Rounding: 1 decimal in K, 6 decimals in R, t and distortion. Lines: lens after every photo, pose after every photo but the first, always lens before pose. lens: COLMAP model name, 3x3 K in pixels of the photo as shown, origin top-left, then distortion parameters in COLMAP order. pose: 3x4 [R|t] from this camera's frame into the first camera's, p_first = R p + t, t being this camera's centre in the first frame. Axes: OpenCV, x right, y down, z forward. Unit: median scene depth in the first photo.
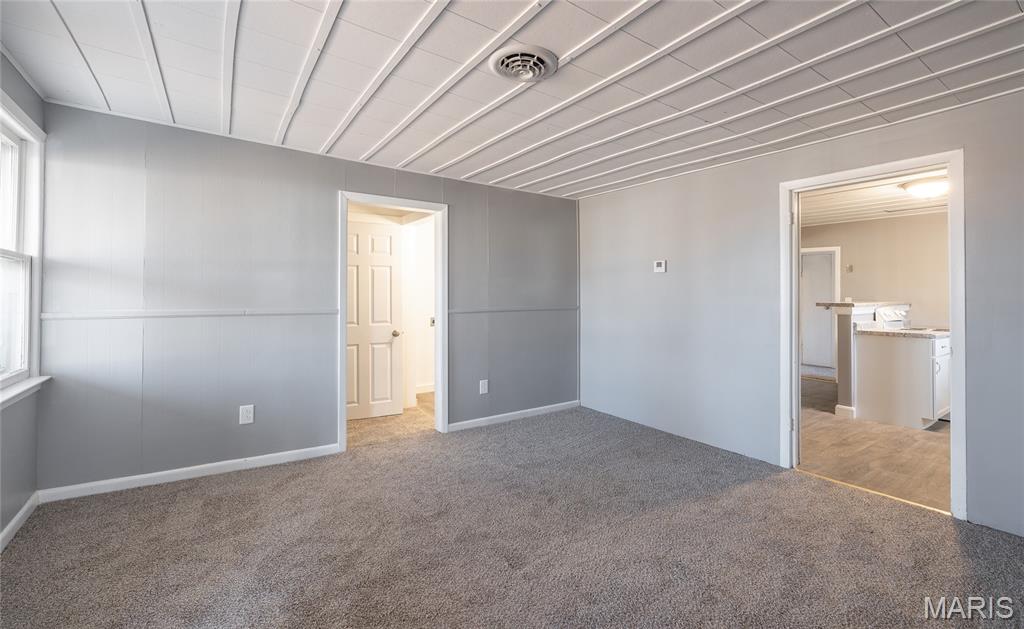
lens RADIAL K [[430.2, 0, 512.1], [0, 430.2, 289.1], [0, 0, 1]] dist [0.001200, -0.000058]
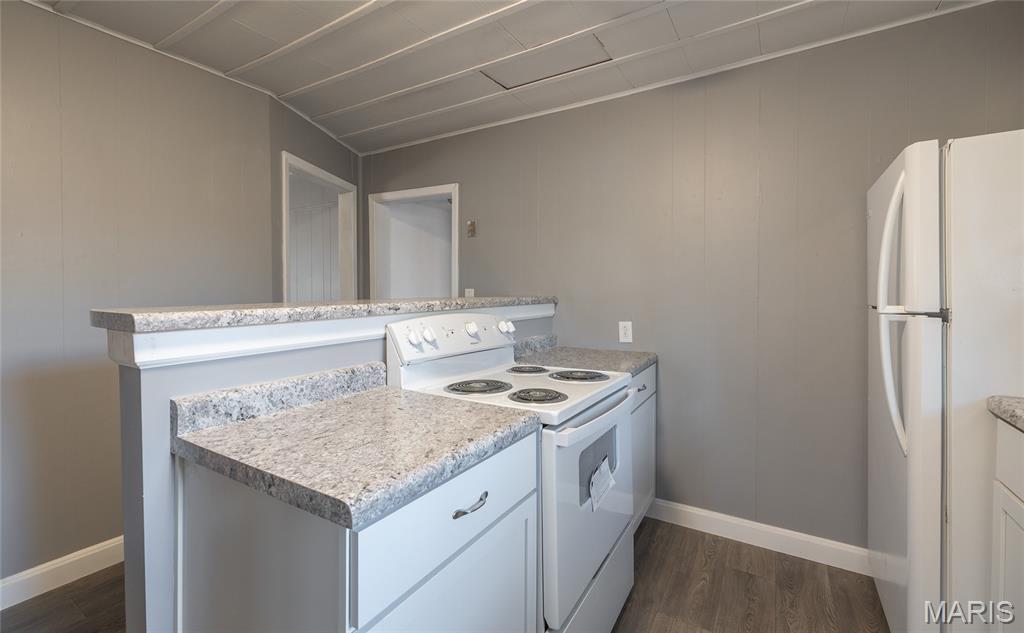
lens RADIAL K [[430.5, 0, 514.2], [0, 430.5, 297.5], [0, 0, 1]] dist [0.004717, 0.001152]
pose [[0.917084, -0.013582, 0.398462, 0.851704], [0.001010, 0.999496, 0.031744, 0.018576], [-0.398692, -0.028710, 0.916635, 0.718368]]
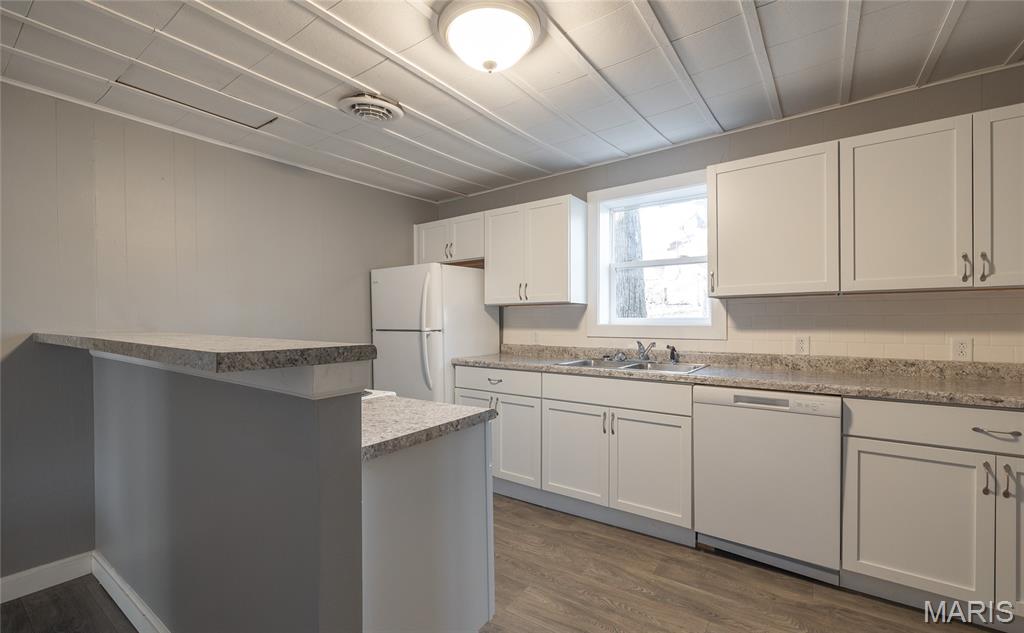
lens RADIAL K [[430.5, 0, 515.4], [0, 430.5, 320.4], [0, 0, 1]] dist [0.004717, 0.001152]
pose [[-0.340004, -0.007003, 0.940398, 0.513240], [-0.007264, 0.999962, 0.004821, 0.017376], [-0.940396, -0.005192, -0.340042, 0.979412]]
